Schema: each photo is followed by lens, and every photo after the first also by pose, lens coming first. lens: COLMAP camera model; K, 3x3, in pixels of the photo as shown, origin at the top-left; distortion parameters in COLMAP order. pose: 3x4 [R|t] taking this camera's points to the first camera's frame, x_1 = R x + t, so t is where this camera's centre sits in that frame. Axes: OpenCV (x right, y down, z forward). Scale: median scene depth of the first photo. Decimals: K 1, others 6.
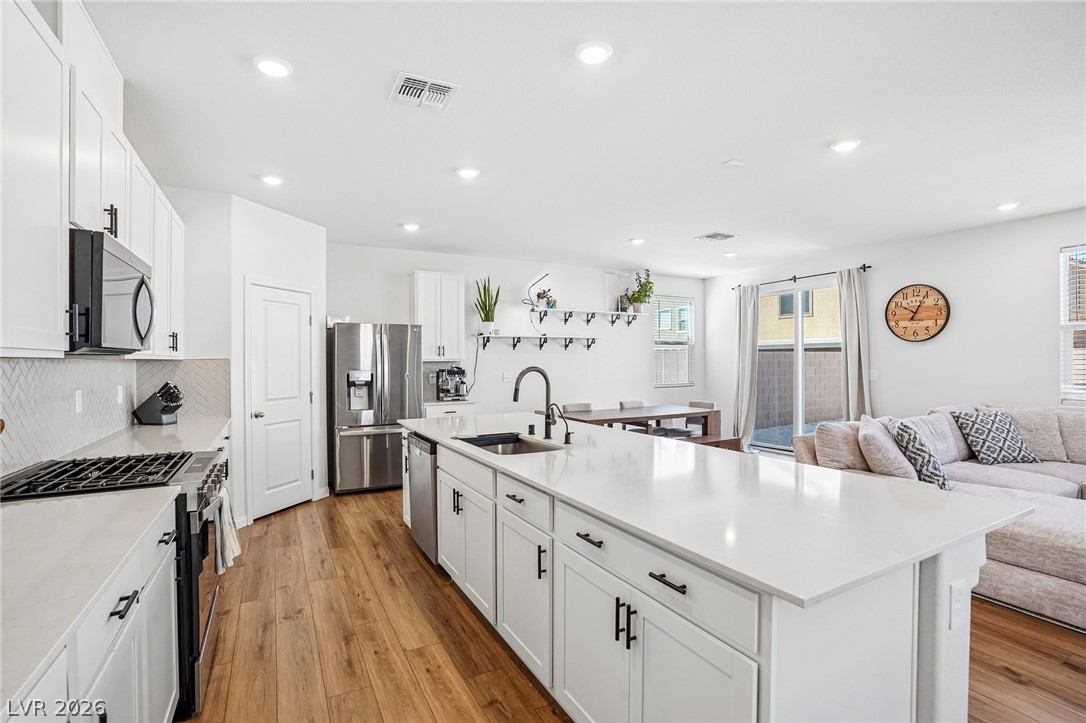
lens RADIAL K [[503.4, 0, 540.5], [0, 503.4, 360.6], [0, 0, 1]] dist [-0.071948, 0.028097]
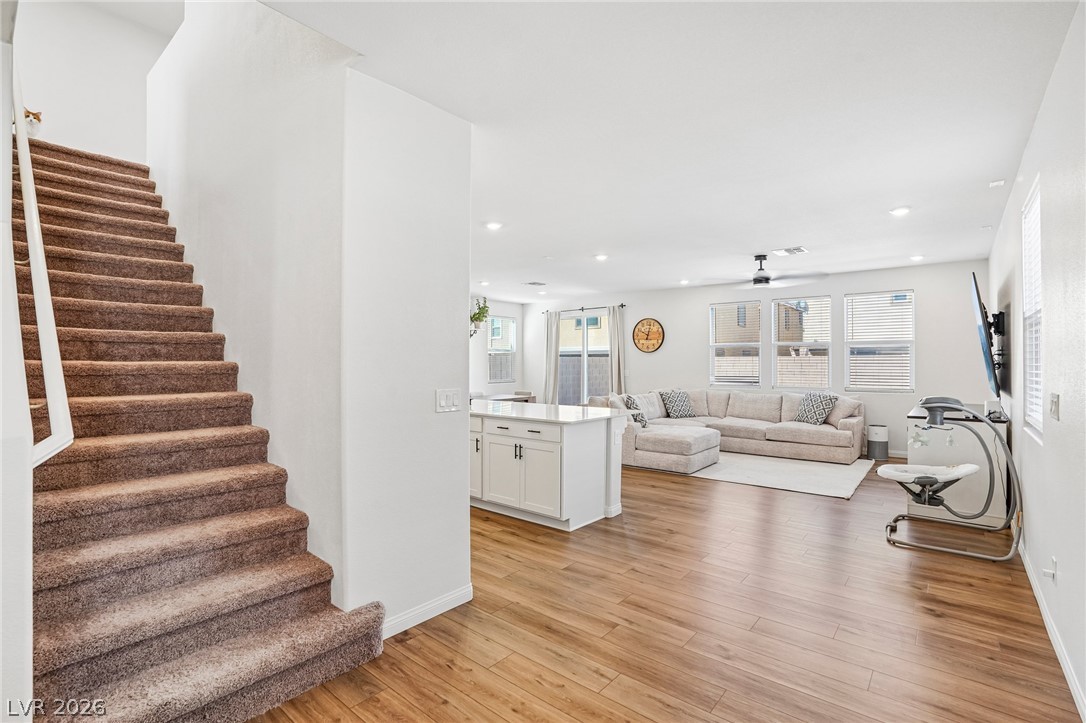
lens RADIAL K [[503.4, 0, 540.5], [0, 503.4, 360.6], [0, 0, 1]] dist [-0.071948, 0.028097]
pose [[0.929906, 0.005829, 0.367752, -0.224777], [-0.003590, 0.999971, -0.006772, 0.002163], [-0.367781, 0.004978, 0.929899, -0.508119]]
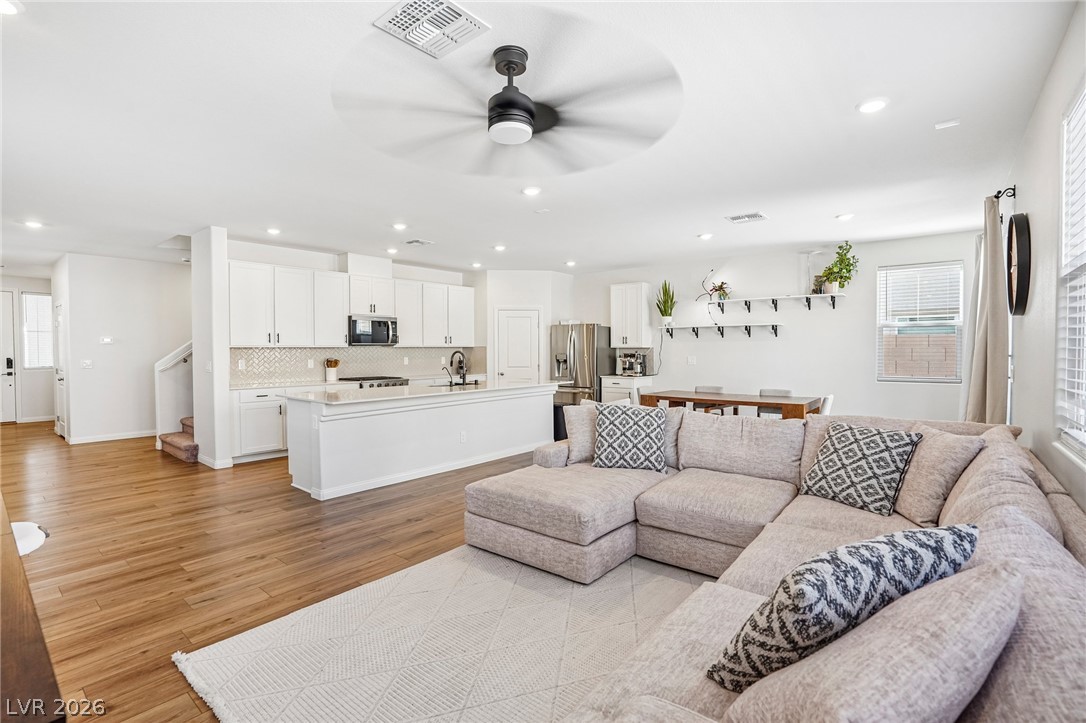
lens RADIAL K [[503.4, 0, 540.5], [0, 503.4, 360.6], [0, 0, 1]] dist [-0.071948, 0.028097]
pose [[0.379073, 0.024525, -0.925042, 1.170870], [0.001440, 0.999632, 0.027093, -0.001155], [0.925366, -0.011602, 0.378898, 0.293583]]
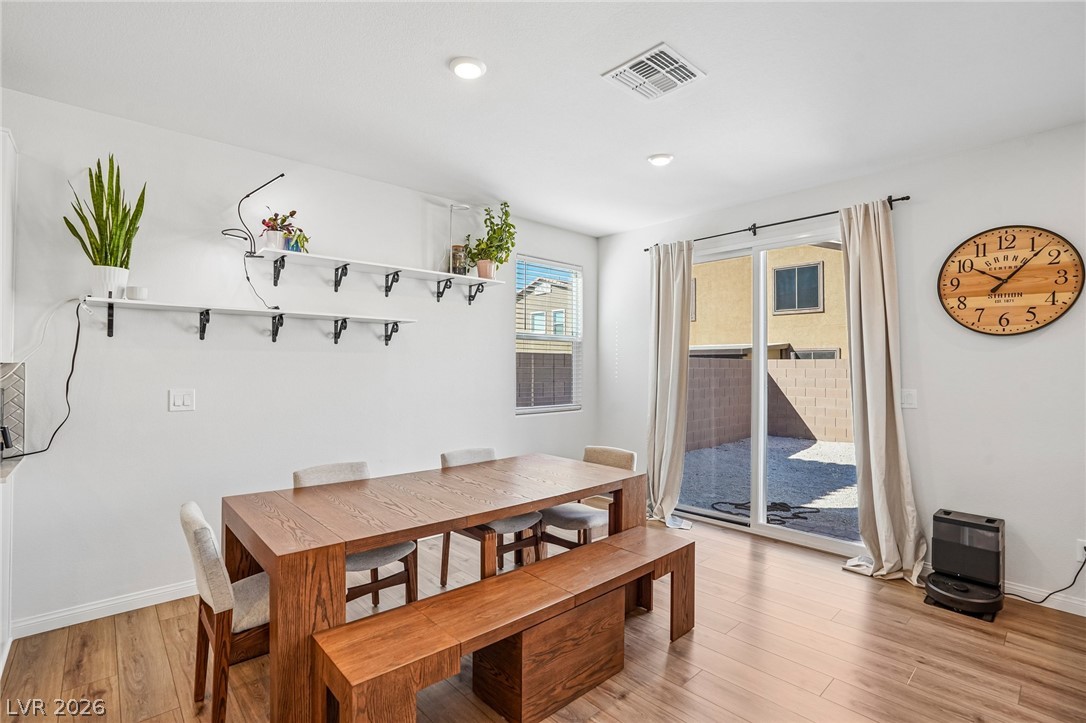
lens RADIAL K [[503.4, 0, 540.5], [0, 503.4, 360.6], [0, 0, 1]] dist [-0.071948, 0.028097]
pose [[0.969799, 0.014605, 0.243467, 0.175932], [-0.011313, 0.999825, -0.014912, 0.001269], [-0.243642, 0.011708, 0.969795, 0.673939]]
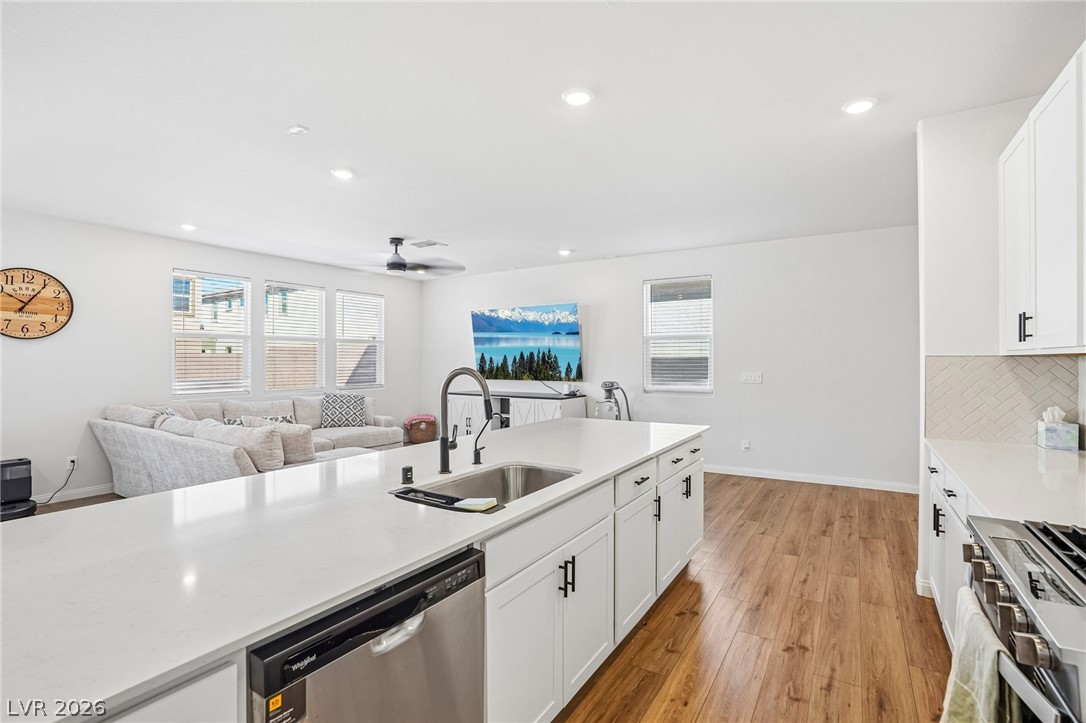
lens RADIAL K [[503.4, 0, 540.5], [0, 503.4, 360.6], [0, 0, 1]] dist [-0.071948, 0.028097]
pose [[-0.488479, 0.006322, 0.872553, -0.369478], [0.004468, 0.999979, -0.004744, 0.004804], [-0.872564, 0.001581, -0.488497, 0.700757]]
